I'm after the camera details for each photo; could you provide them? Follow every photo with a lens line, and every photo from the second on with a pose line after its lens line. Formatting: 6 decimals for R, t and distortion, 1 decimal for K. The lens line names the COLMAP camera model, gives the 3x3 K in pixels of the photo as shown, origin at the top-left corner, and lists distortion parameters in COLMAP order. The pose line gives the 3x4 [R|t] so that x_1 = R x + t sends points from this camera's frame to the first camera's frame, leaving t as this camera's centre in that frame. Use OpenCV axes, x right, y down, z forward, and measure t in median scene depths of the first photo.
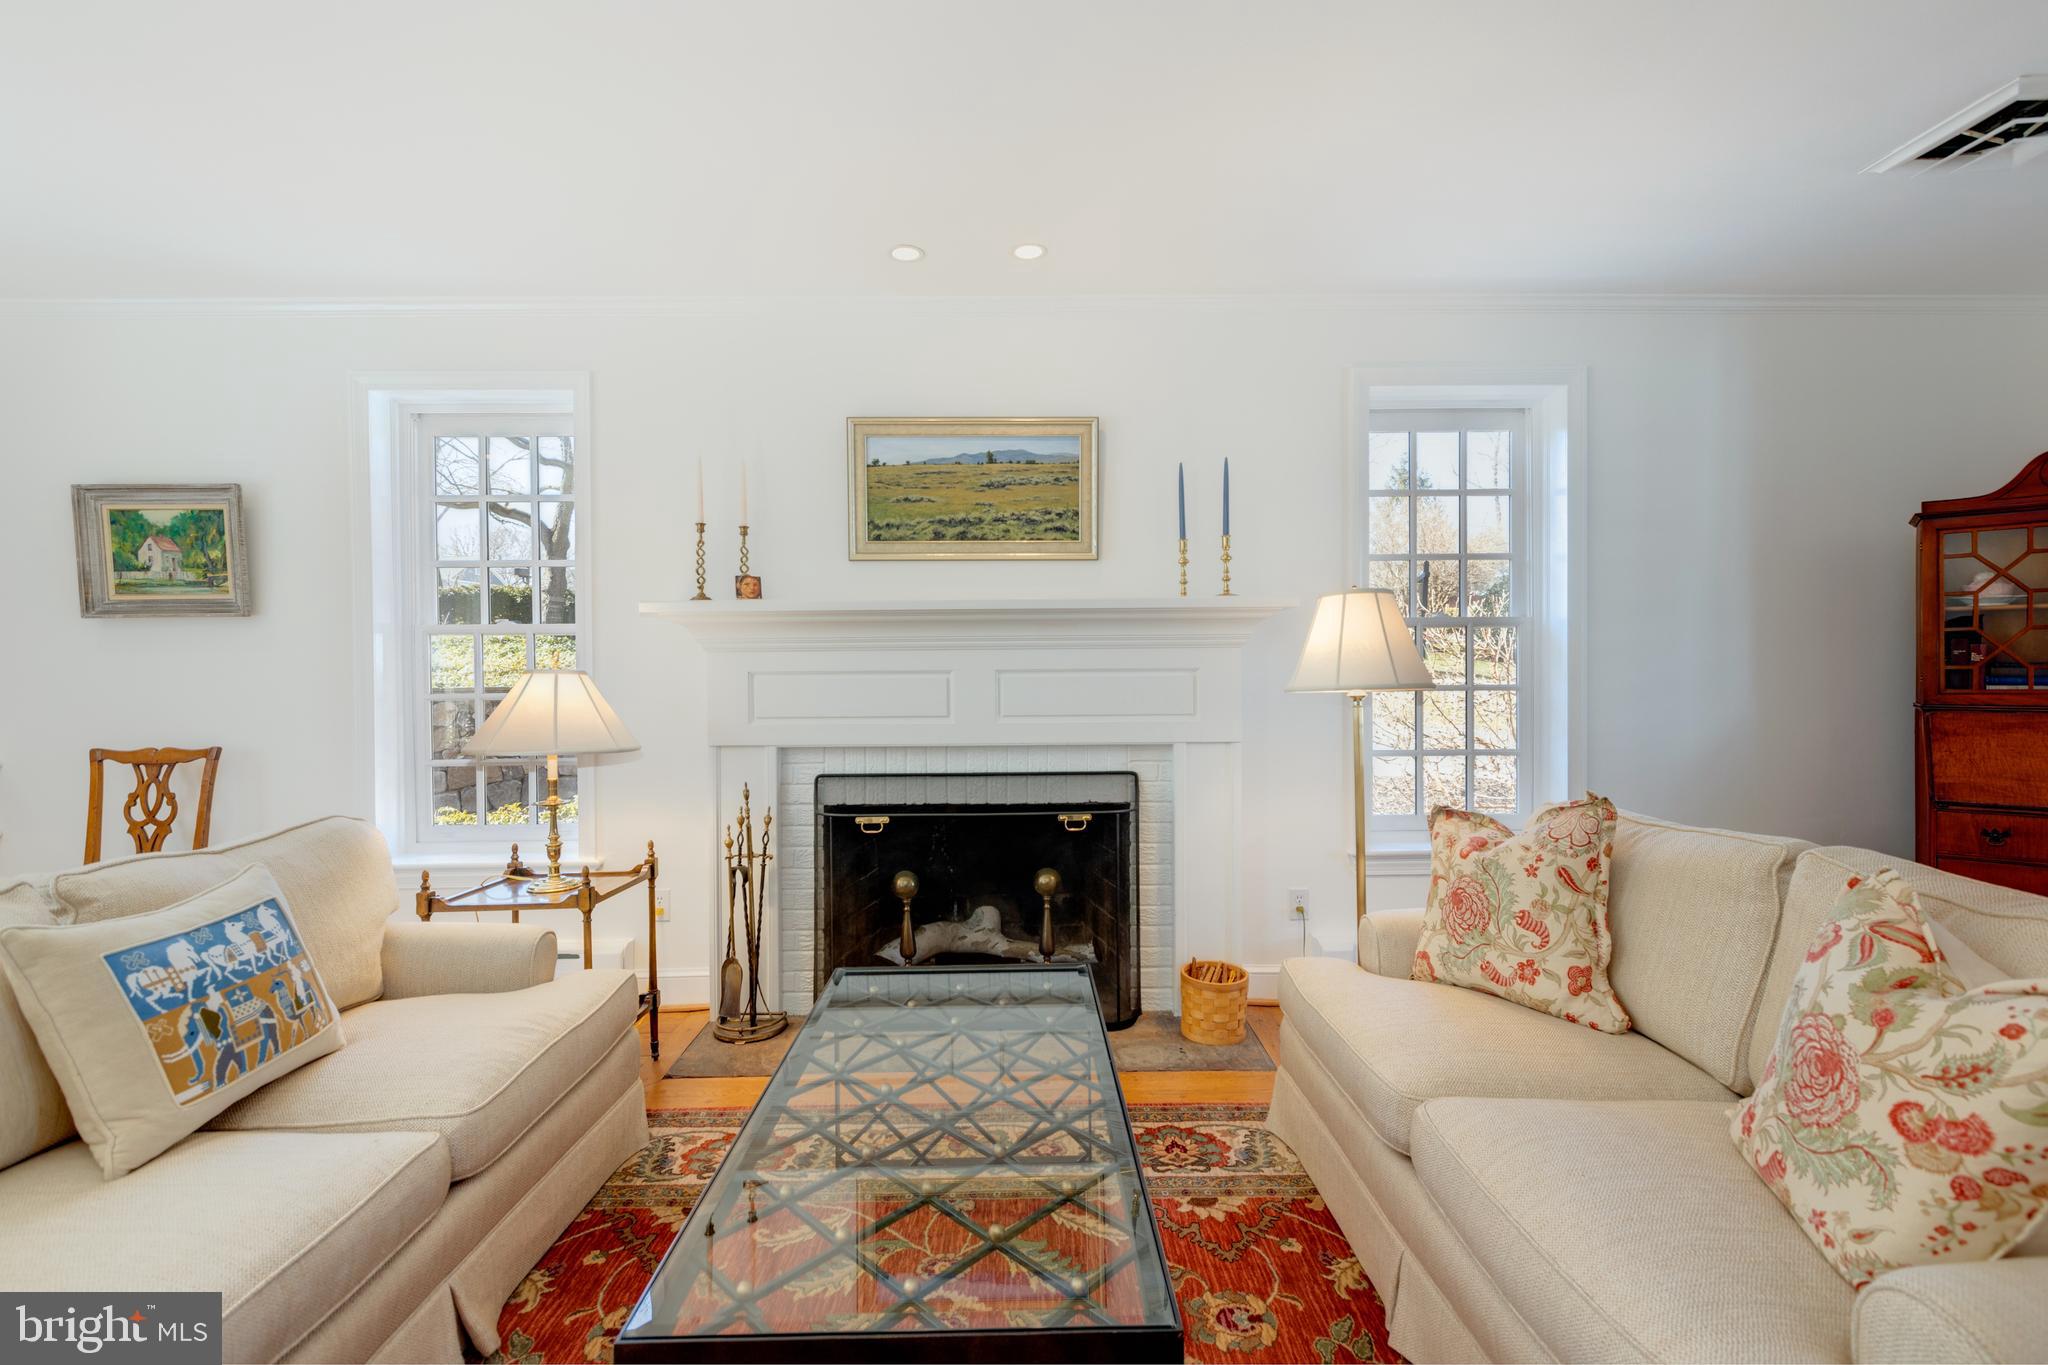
lens RADIAL K [[914.4, 0, 1035.5], [0, 914.4, 680.8], [0, 0, 1]] dist [0.001991, 0.000235]
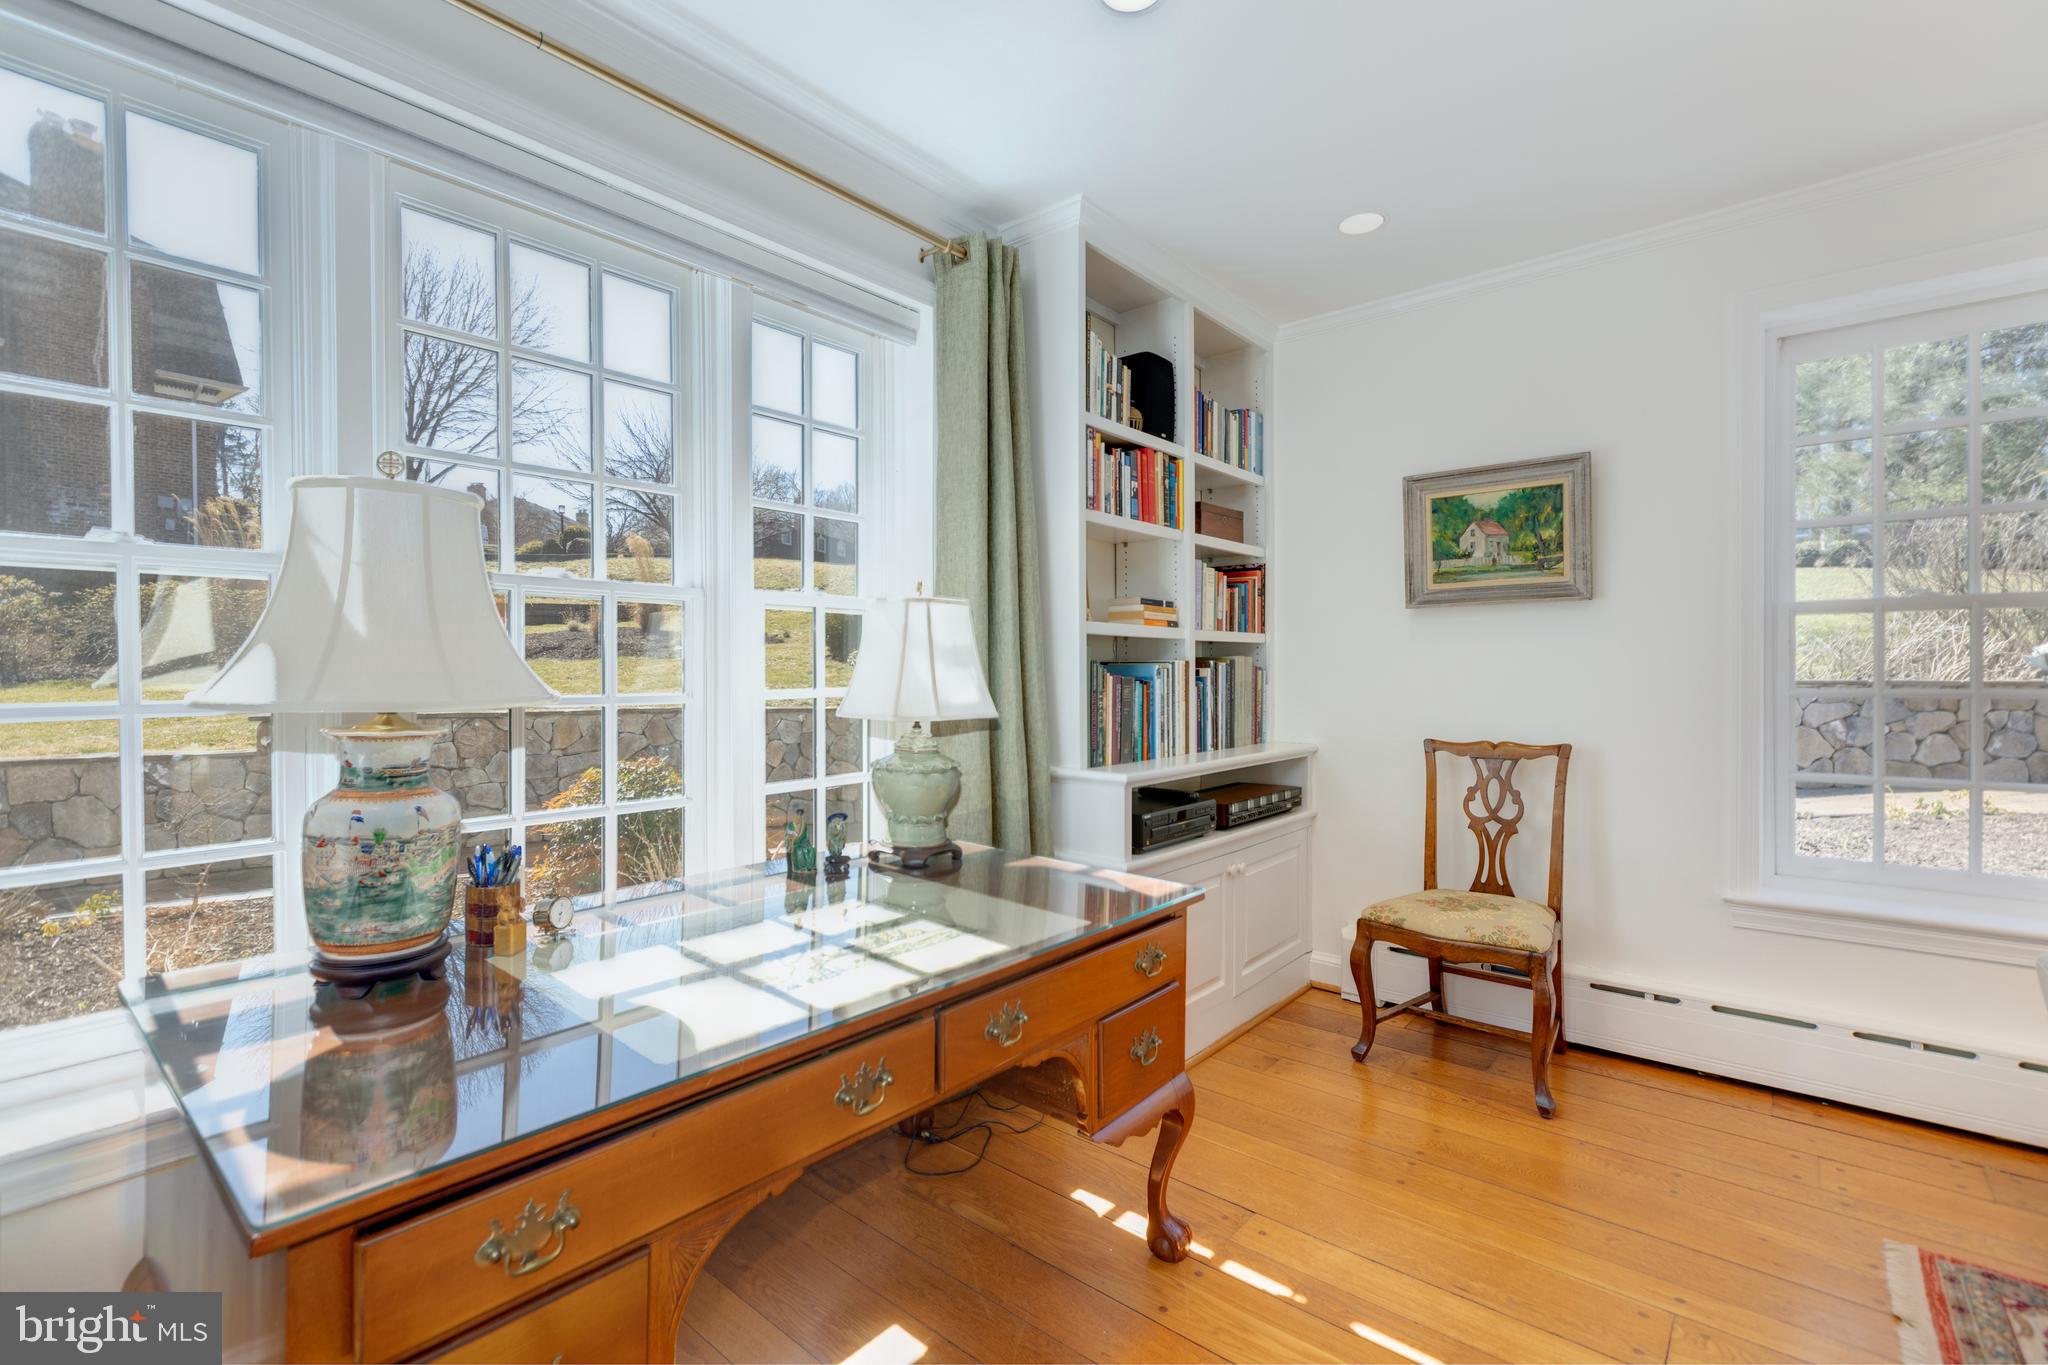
lens RADIAL K [[914.4, 0, 1035.5], [0, 914.4, 680.8], [0, 0, 1]] dist [0.001991, 0.000235]
pose [[0.760935, 0.010055, -0.648750, -0.691386], [-0.006901, 0.999949, 0.007403, 0.006082], [0.648791, -0.001156, 0.760966, -0.032562]]
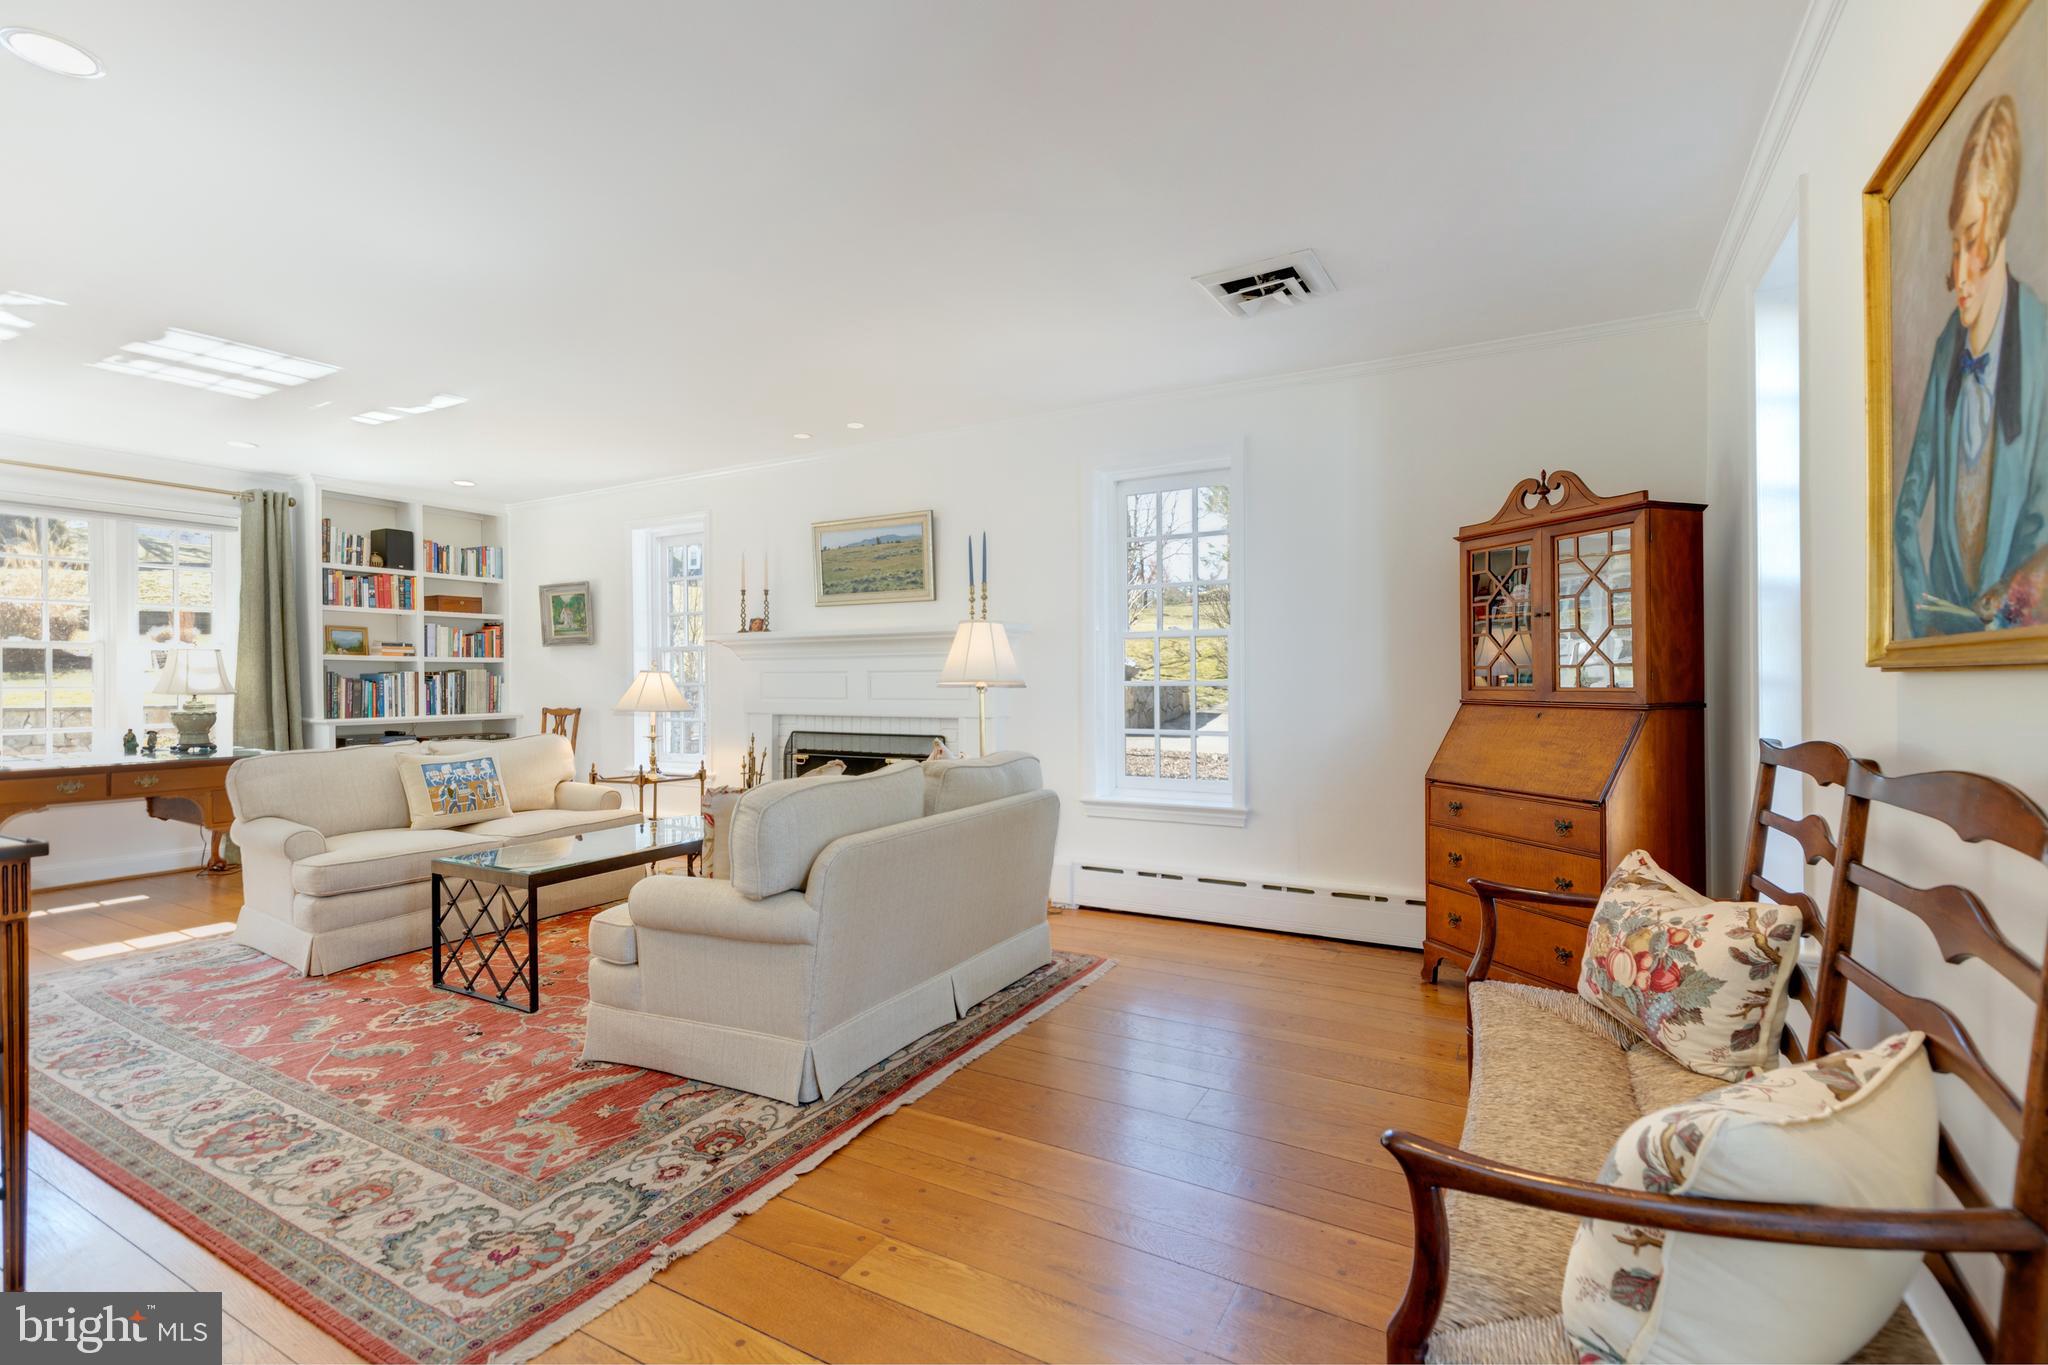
lens RADIAL K [[914.4, 0, 1035.5], [0, 914.4, 680.8], [0, 0, 1]] dist [0.001991, 0.000235]
pose [[0.865975, 0.004065, -0.500071, 1.024949], [-0.004191, 0.999991, 0.000871, 0.003863], [0.500070, 0.001342, 0.865984, -0.278566]]
